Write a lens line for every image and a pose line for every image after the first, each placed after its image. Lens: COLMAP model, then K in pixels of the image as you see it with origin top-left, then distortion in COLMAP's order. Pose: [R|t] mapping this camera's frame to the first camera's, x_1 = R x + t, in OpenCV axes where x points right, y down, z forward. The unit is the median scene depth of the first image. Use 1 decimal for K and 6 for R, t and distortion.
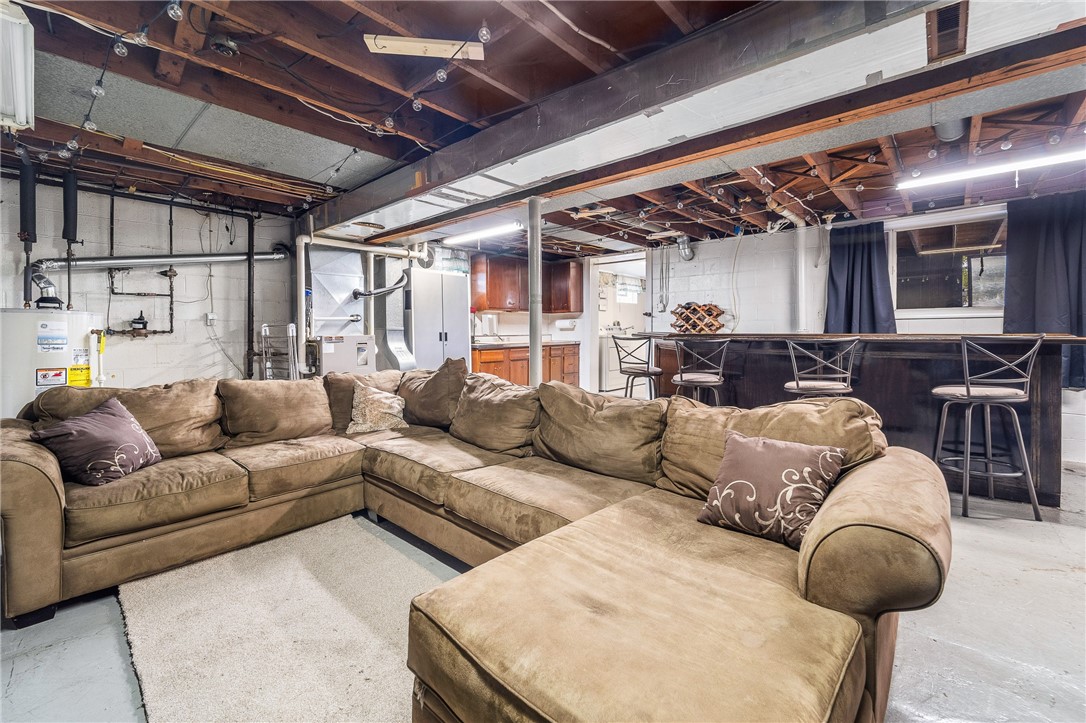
lens RADIAL K [[452.4, 0, 541.3], [0, 452.4, 339.3], [0, 0, 1]] dist [-0.000106, -0.000579]
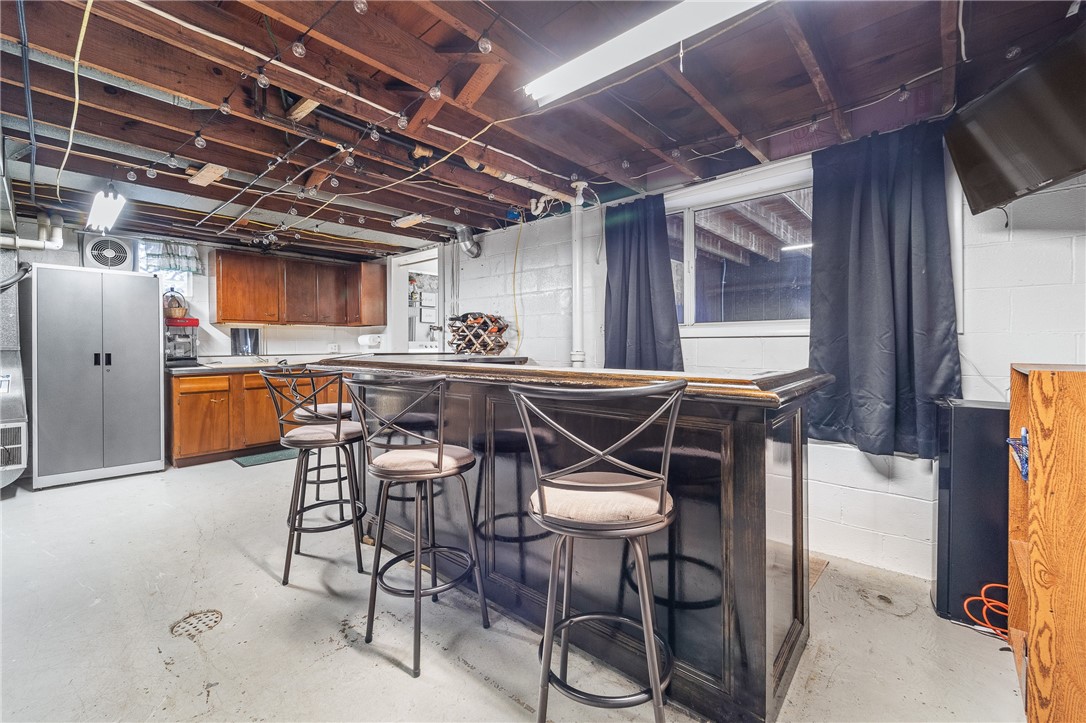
lens RADIAL K [[452.4, 0, 541.3], [0, 452.4, 339.3], [0, 0, 1]] dist [-0.000106, -0.000579]
pose [[0.999973, 0.003291, 0.006514, 0.452307], [-0.003085, 0.999501, -0.031442, -0.016341], [-0.006614, 0.031421, 0.999484, 0.263869]]
